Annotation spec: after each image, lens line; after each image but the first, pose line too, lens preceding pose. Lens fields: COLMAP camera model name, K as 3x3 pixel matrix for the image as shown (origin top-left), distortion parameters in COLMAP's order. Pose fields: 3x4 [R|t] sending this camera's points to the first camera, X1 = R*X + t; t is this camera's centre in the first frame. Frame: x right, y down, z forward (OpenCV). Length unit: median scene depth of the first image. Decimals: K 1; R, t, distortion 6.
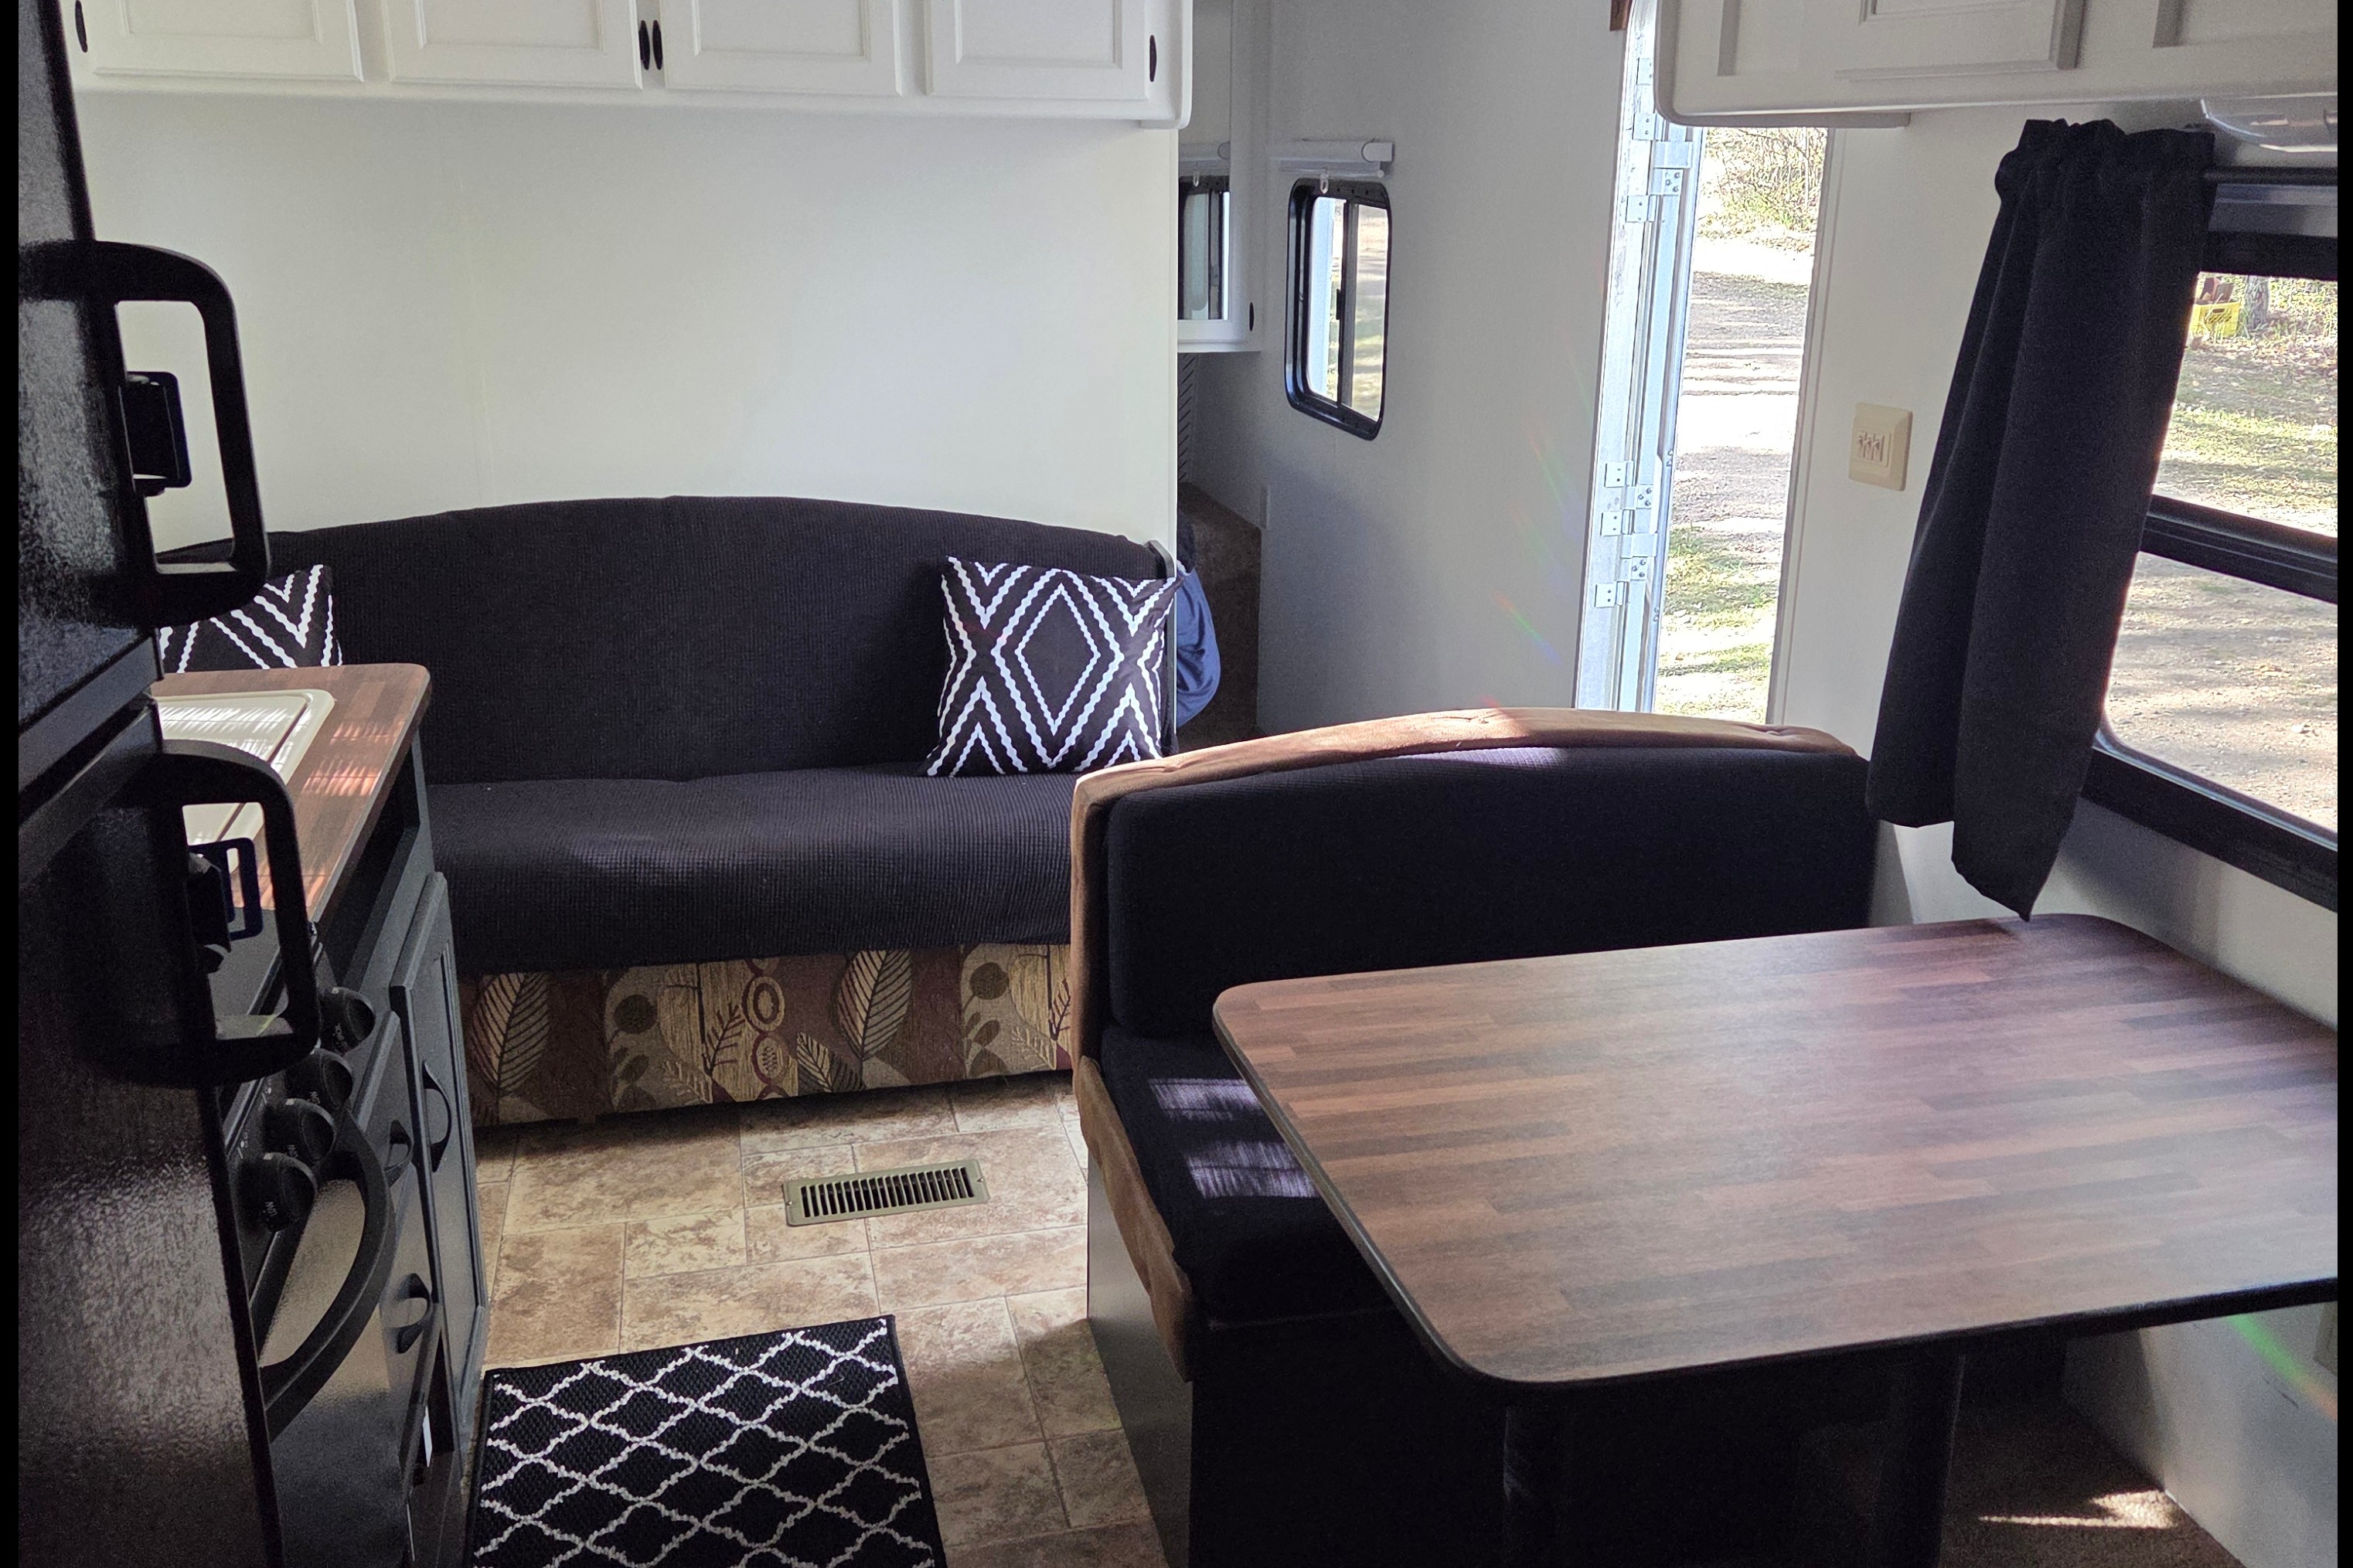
lens RADIAL K [[2071.7, 0, 1192.3], [0, 2071.7, 800.8], [0, 0, 1]] dist [0.100124, -0.091511]
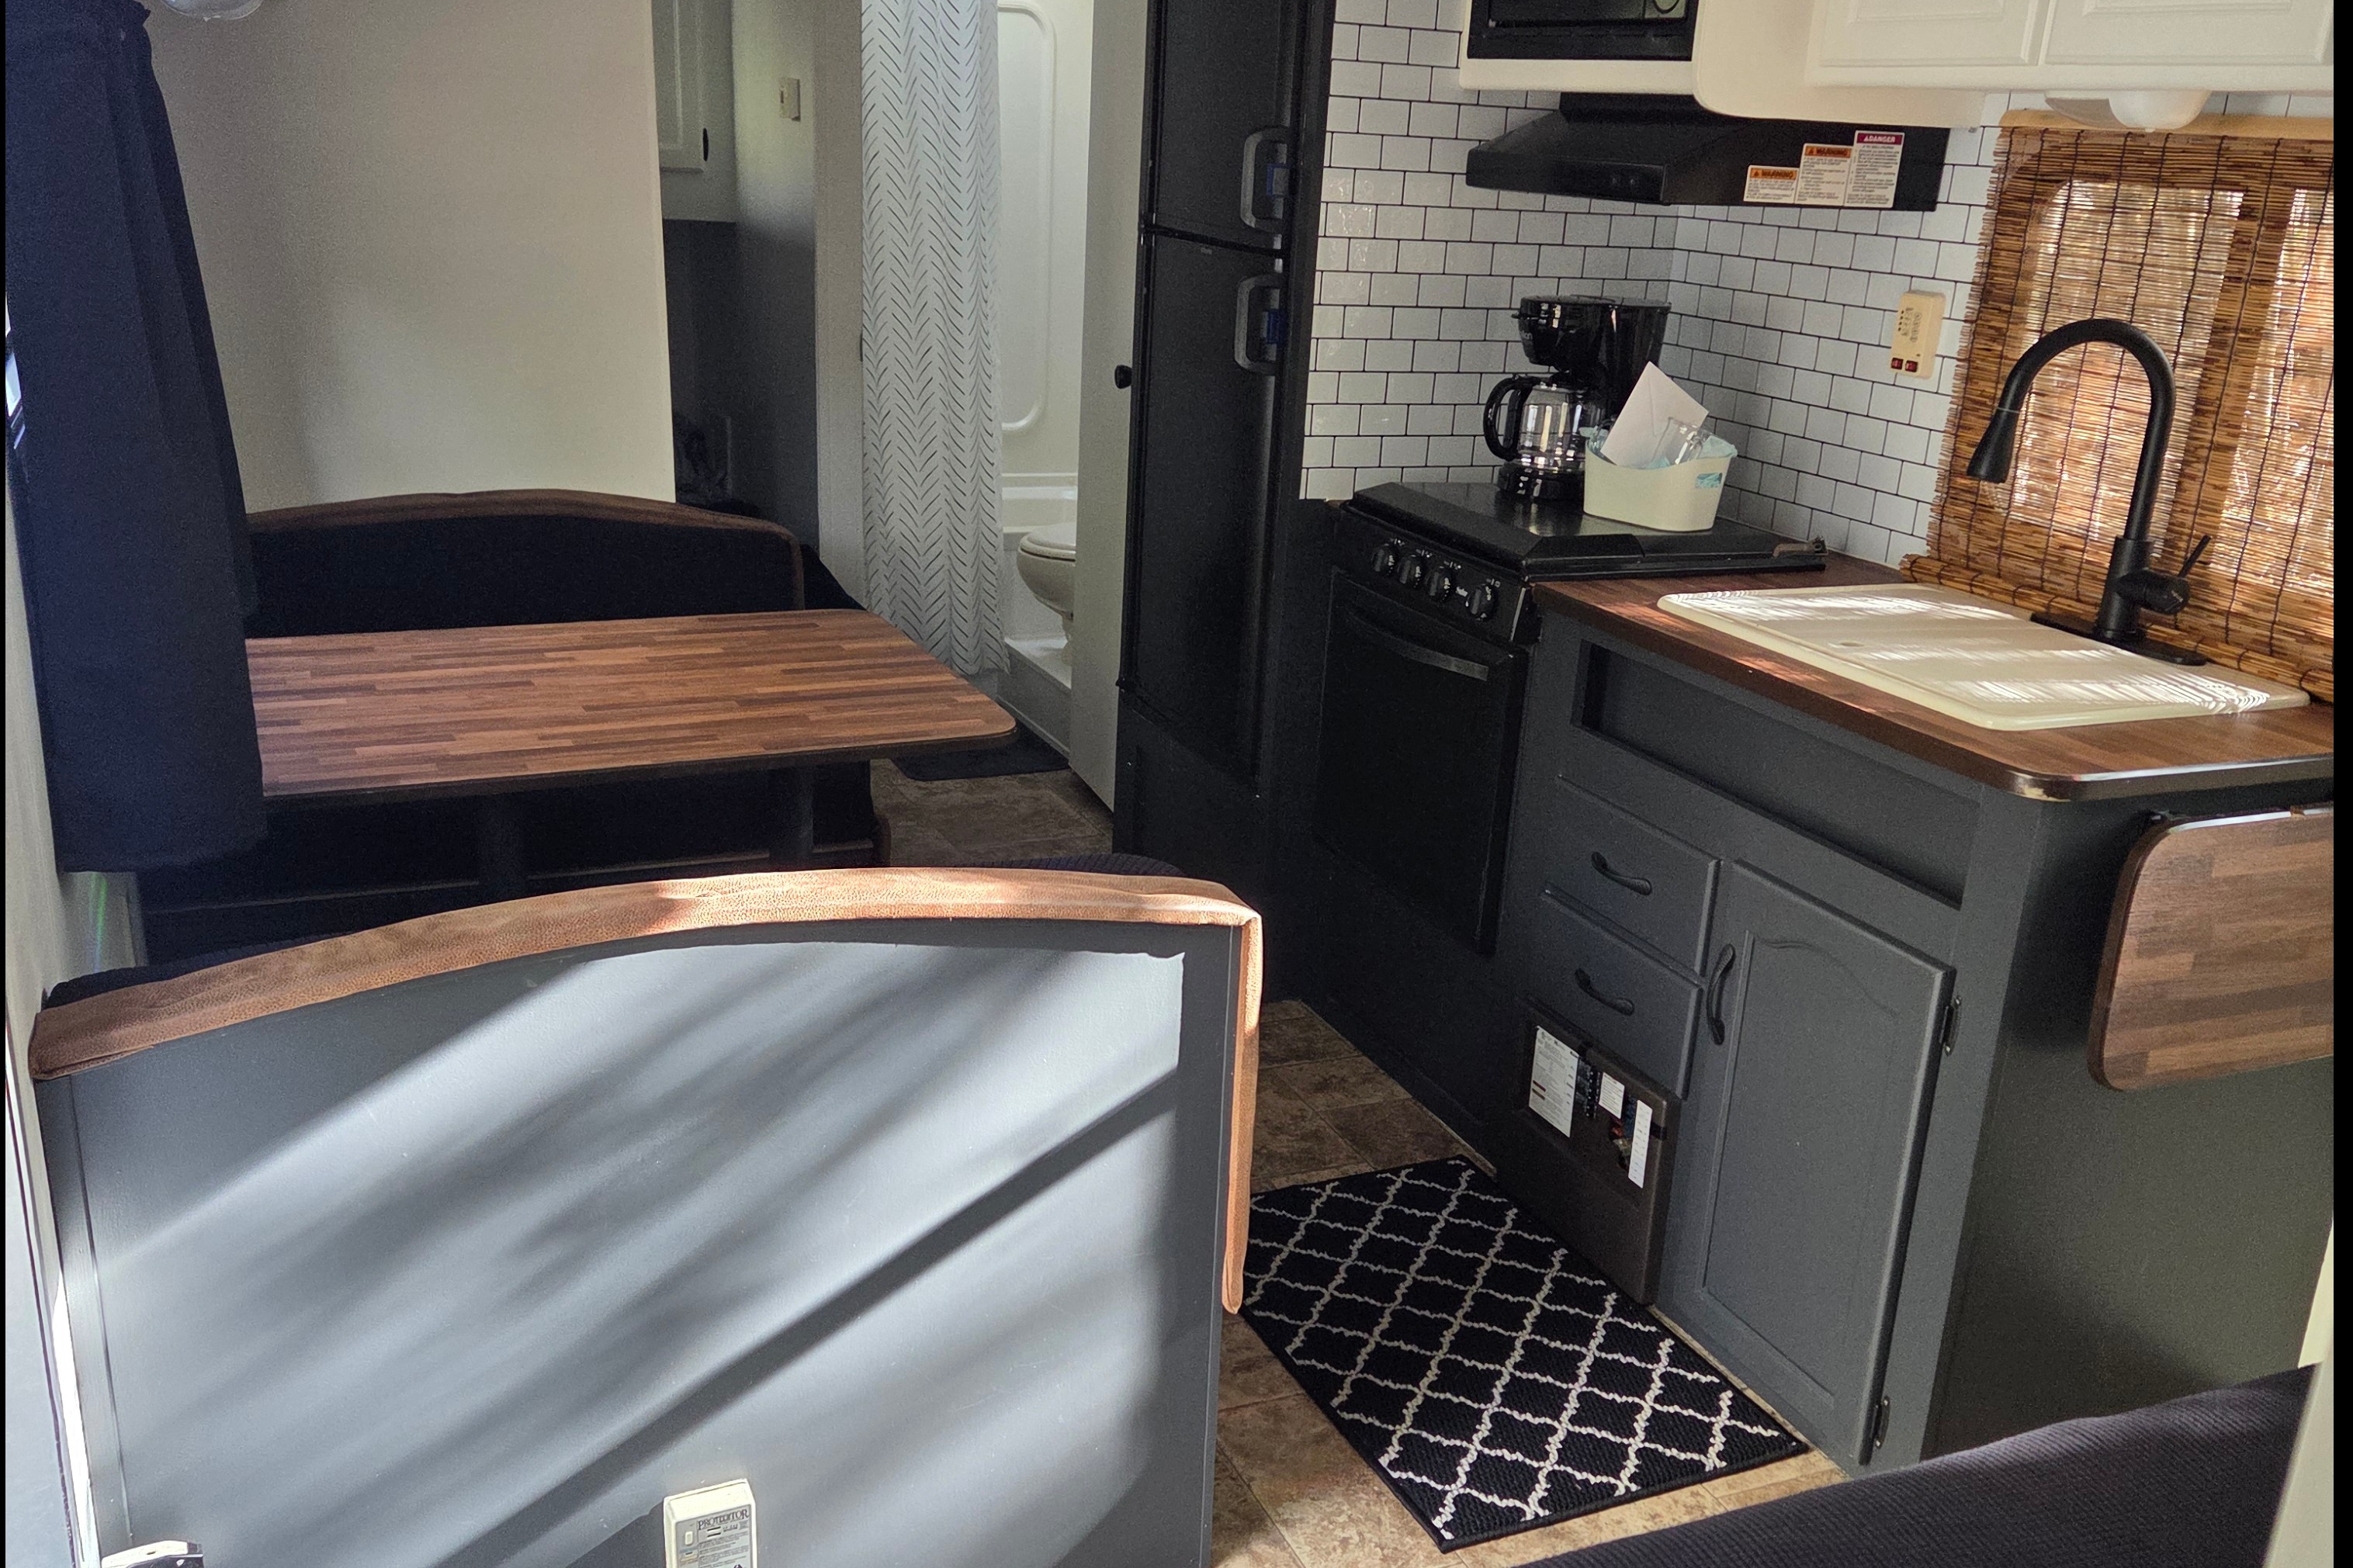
lens RADIAL K [[2071.7, 0, 1189.8], [0, 2071.7, 804.5], [0, 0, 1]] dist [0.100124, -0.091511]
pose [[-0.980996, 0.002392, -0.194015, 0.102797], [-0.112978, 0.805889, 0.581188, -0.417345], [0.157745, 0.592062, -0.790303, 1.346969]]
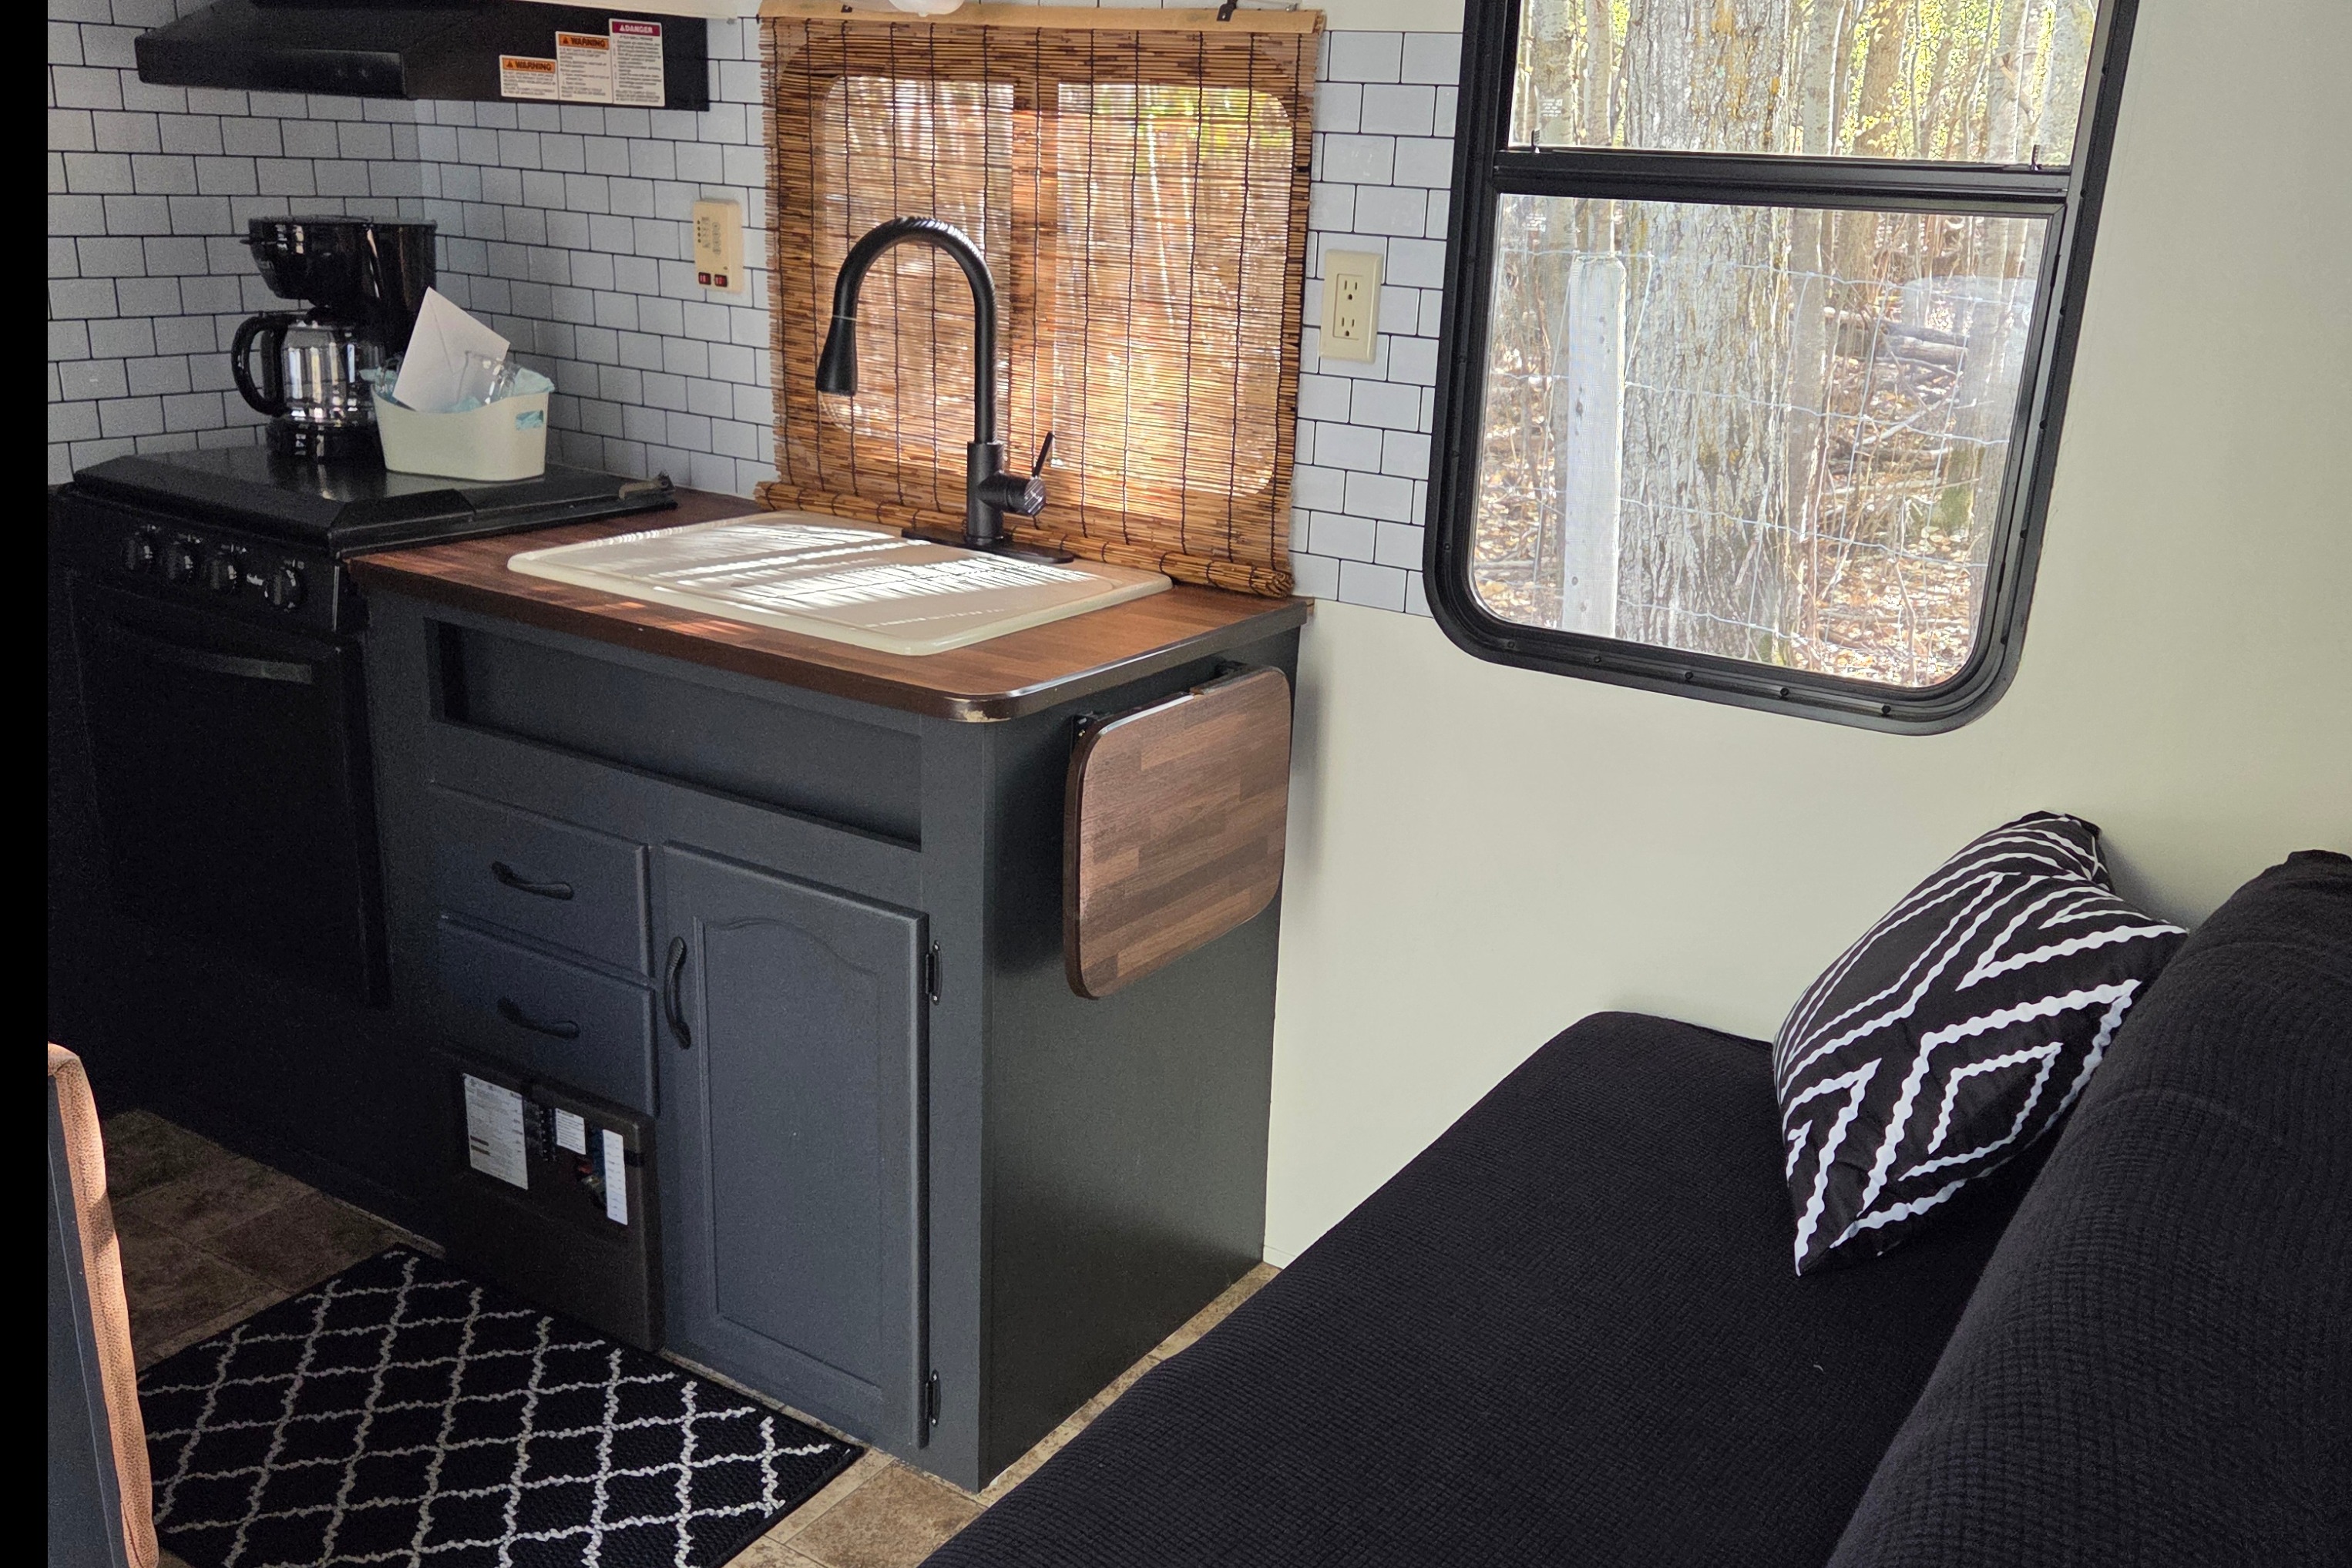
lens RADIAL K [[2070.9, 0, 1188.6], [0, 2070.9, 825.5], [0, 0, 1]] dist [0.100124, -0.091511]
pose [[-0.721901, 0.187340, -0.666155, 0.084295], [-0.254172, 0.823585, 0.507055, -0.364873], [0.643627, 0.535362, -0.546930, 1.253541]]
